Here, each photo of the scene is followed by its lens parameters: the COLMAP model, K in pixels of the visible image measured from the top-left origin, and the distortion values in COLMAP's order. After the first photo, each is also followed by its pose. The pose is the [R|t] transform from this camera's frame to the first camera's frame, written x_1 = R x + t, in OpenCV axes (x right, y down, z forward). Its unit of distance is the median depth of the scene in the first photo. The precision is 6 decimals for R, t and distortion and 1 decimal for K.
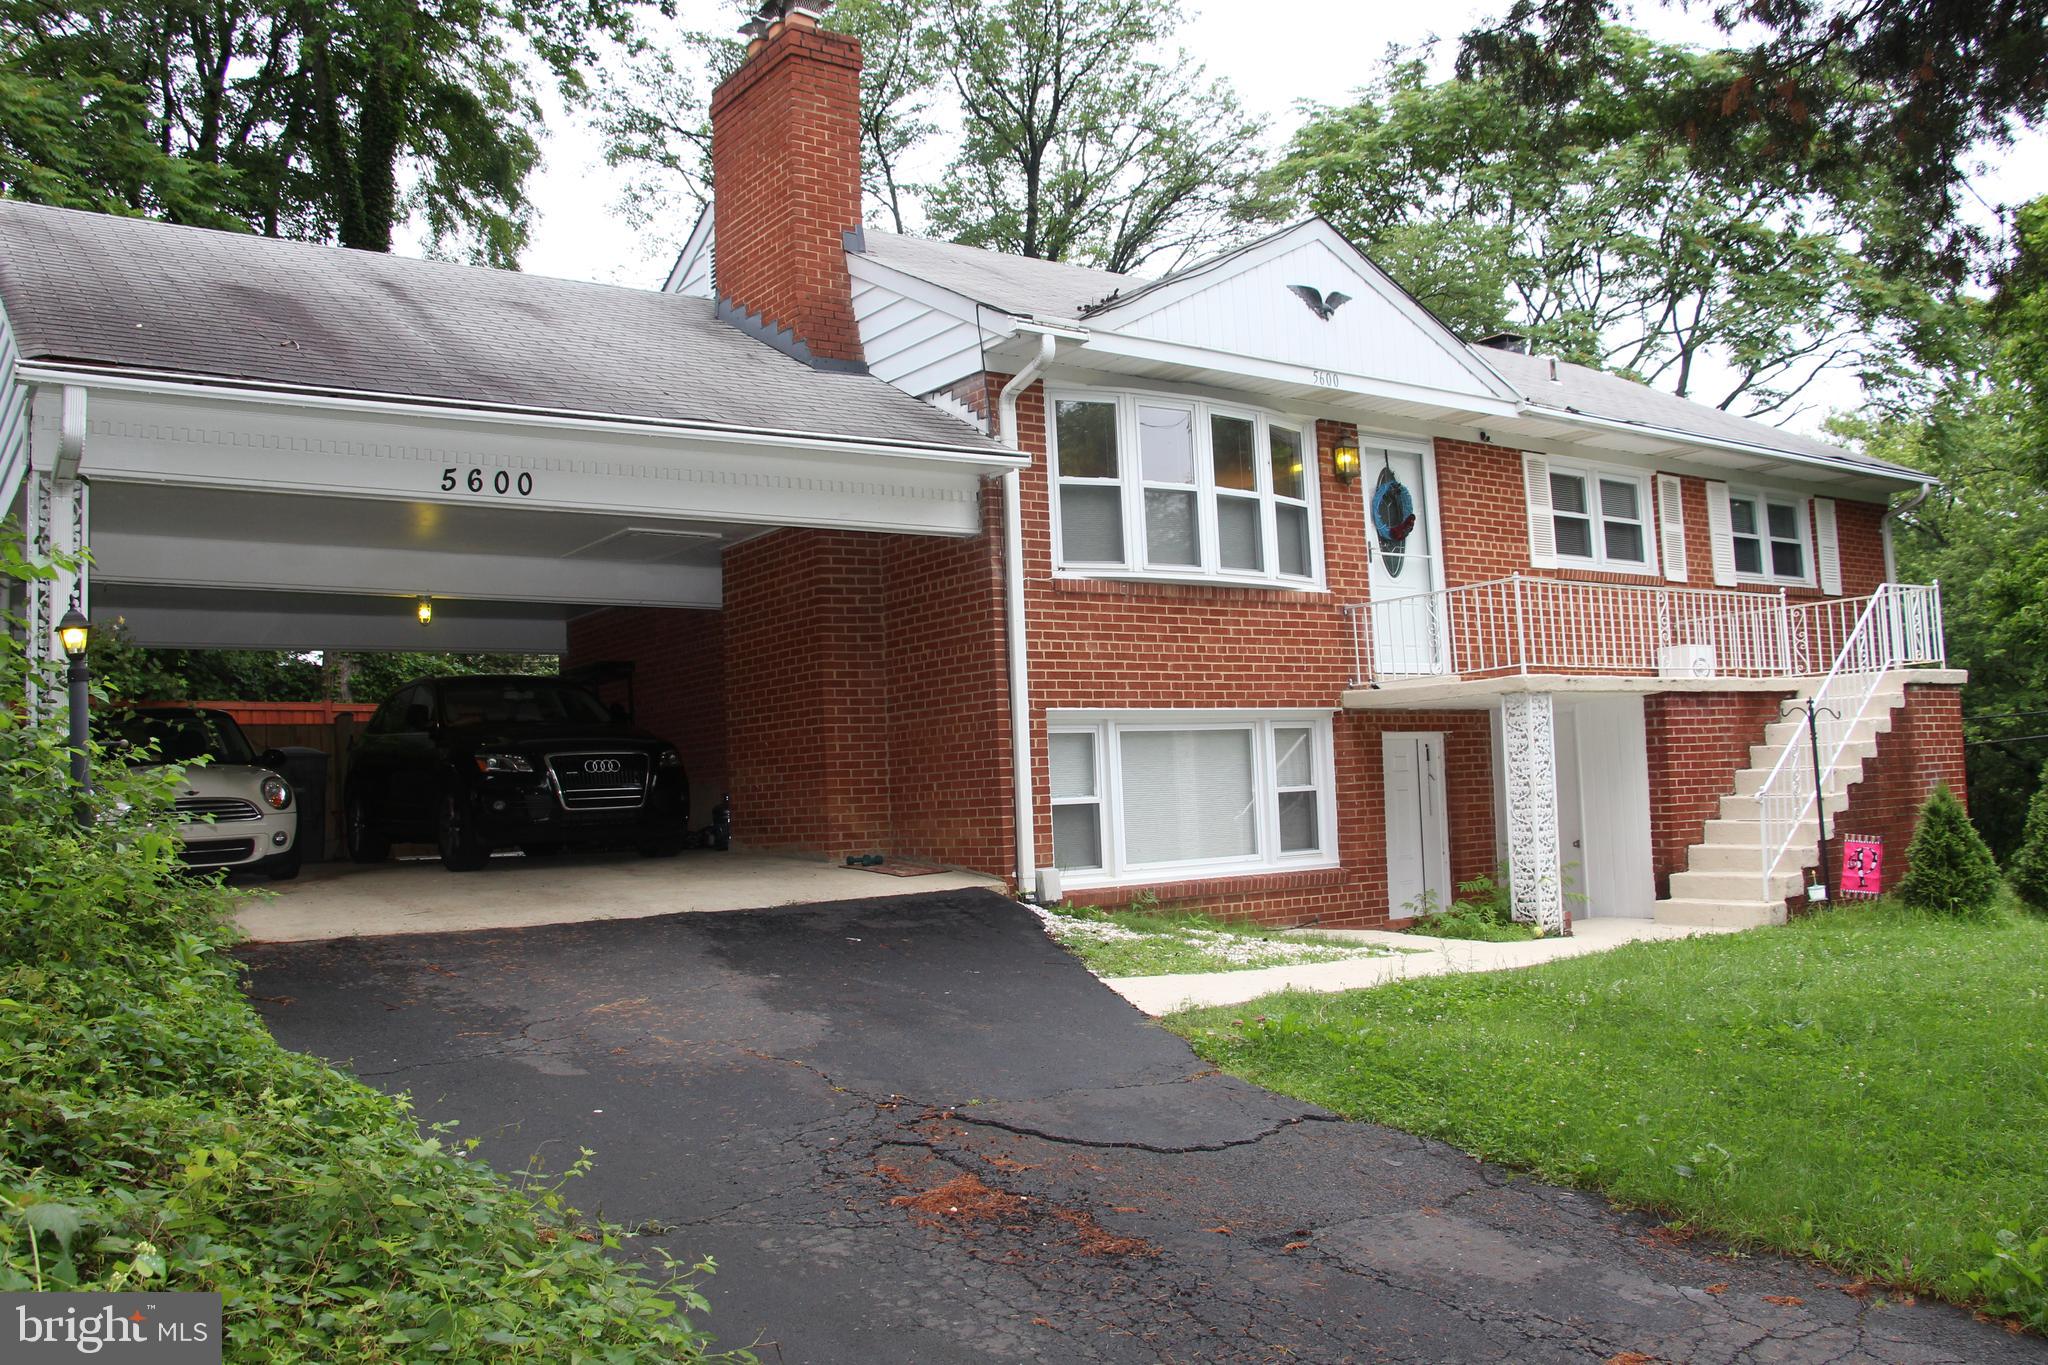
lens RADIAL K [[1752.2, 0, 1051.7], [0, 1752.2, 662.7], [0, 0, 1]] dist [-0.174990, 0.169723]
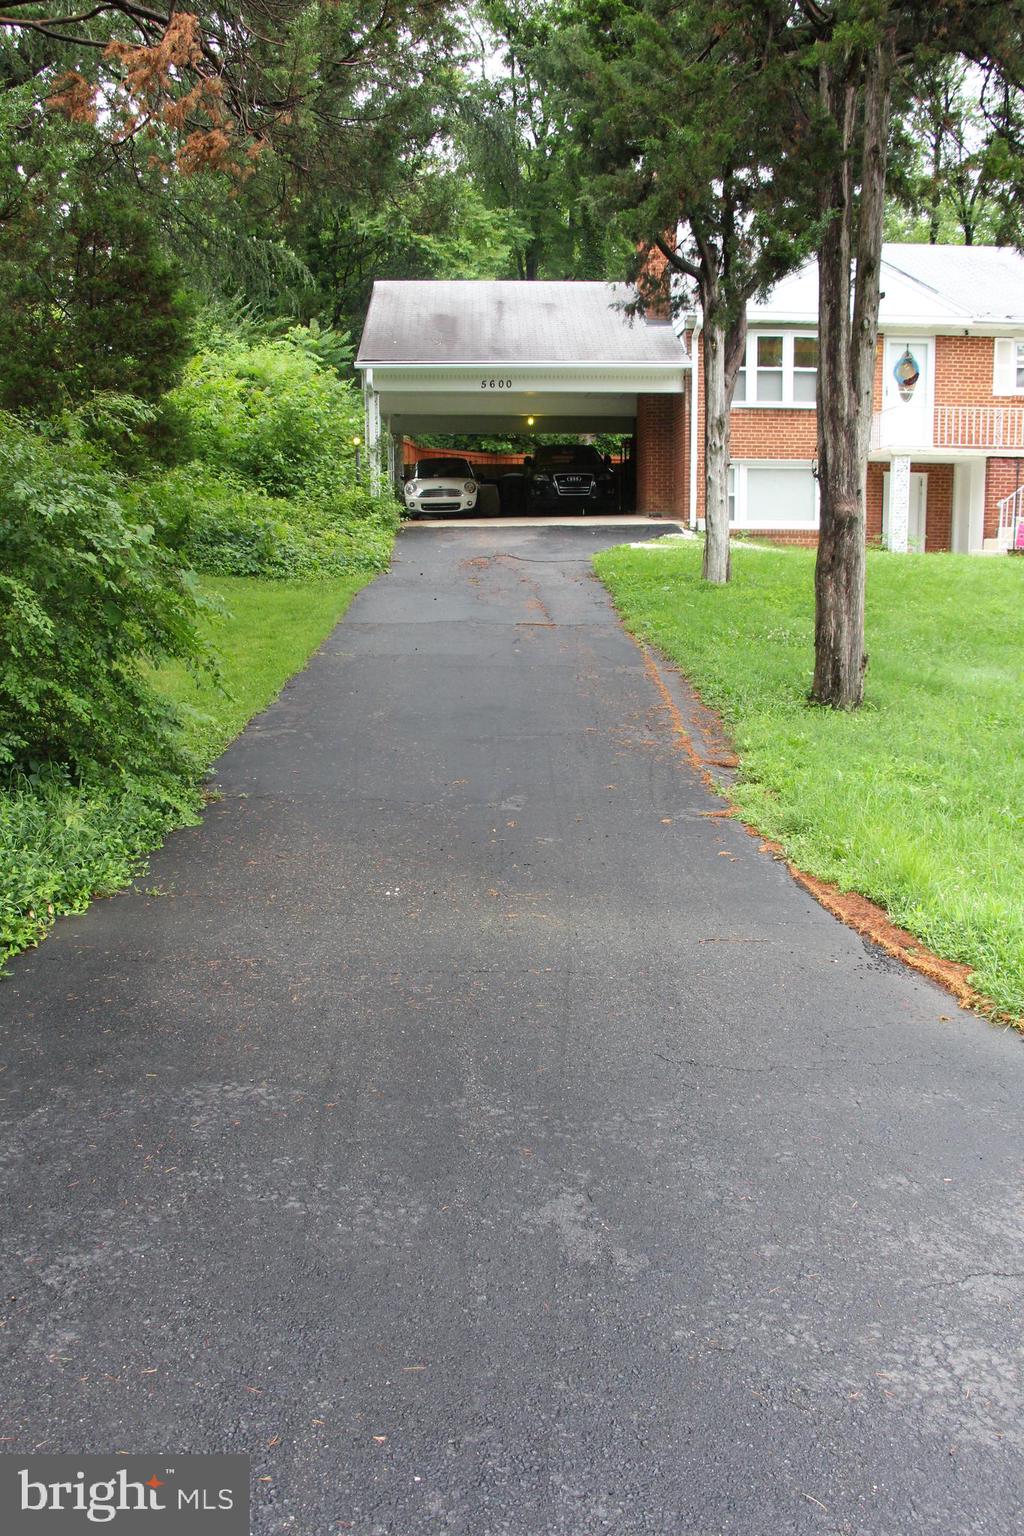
lens RADIAL K [[1314.2, 0, 512.0], [0, 1314.2, 768.0], [0, 0, 1]] dist [-0.174990, 0.169723]
pose [[0.822199, 0.133500, -0.553323, 0.813937], [0.014740, 0.966787, 0.255159, -0.023370], [0.569010, -0.217947, 0.792923, -0.745080]]
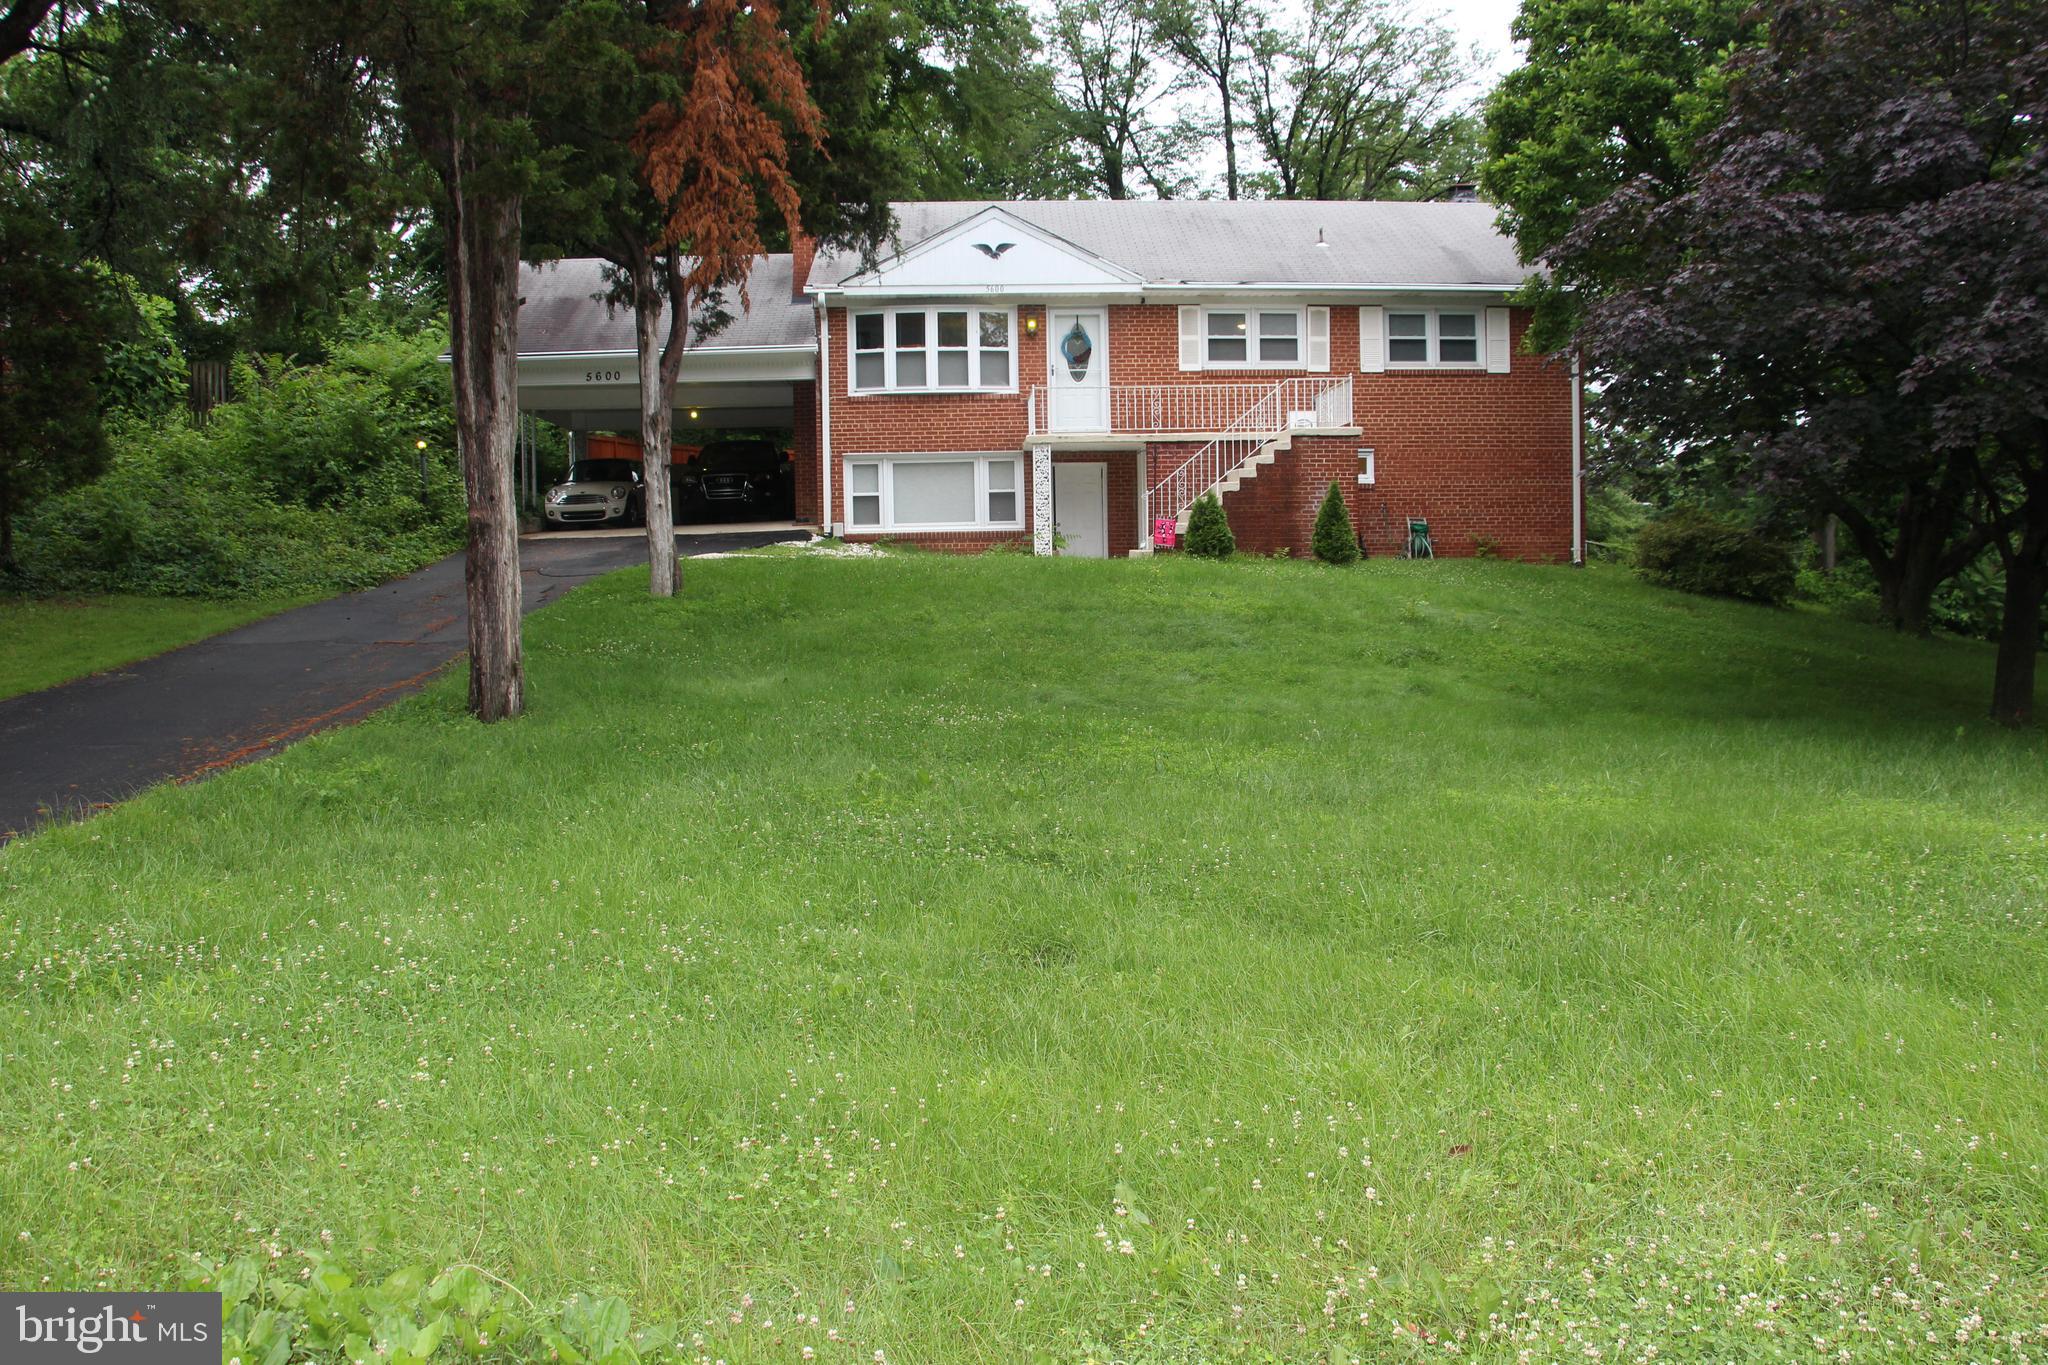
lens RADIAL K [[1687.0, 0, 1032.2], [0, 1687.0, 632.1], [0, 0, 1]] dist [-0.152085, 0.006410]
pose [[0.825591, 0.051902, -0.561877, 1.309955], [0.028297, 0.990700, 0.133092, -0.025682], [0.563559, -0.125779, 0.816444, -0.621456]]
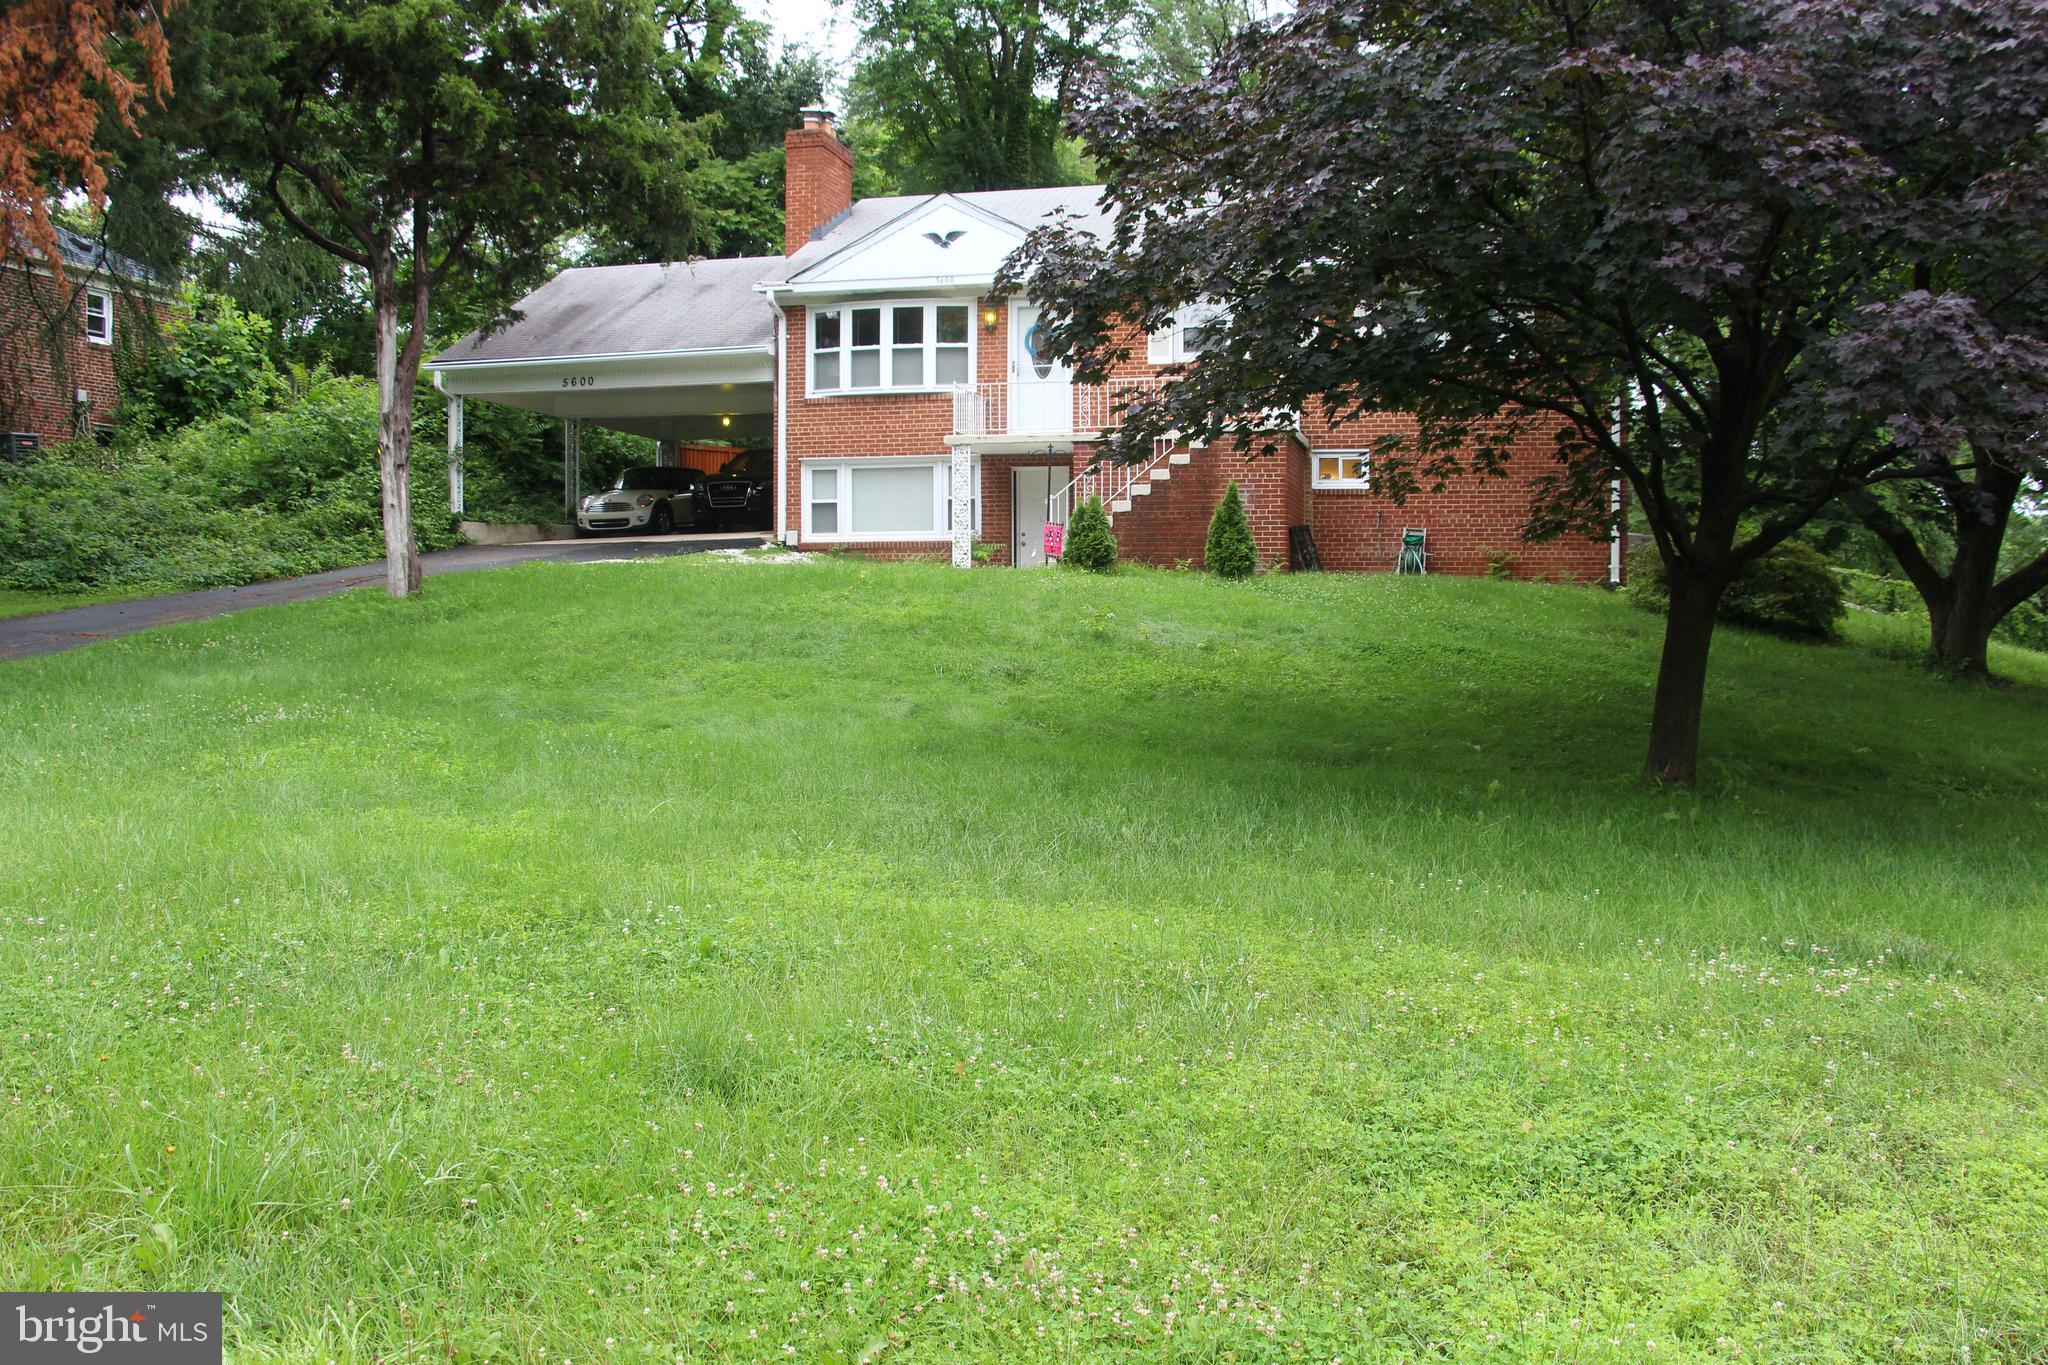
lens RADIAL K [[1752.2, 0, 1051.7], [0, 1752.2, 662.7], [0, 0, 1]] dist [-0.174990, 0.169723]
pose [[0.649277, 0.071740, -0.757161, 1.690287], [0.037670, 0.991286, 0.126226, 0.014671], [0.759619, -0.110478, 0.640917, -0.169071]]
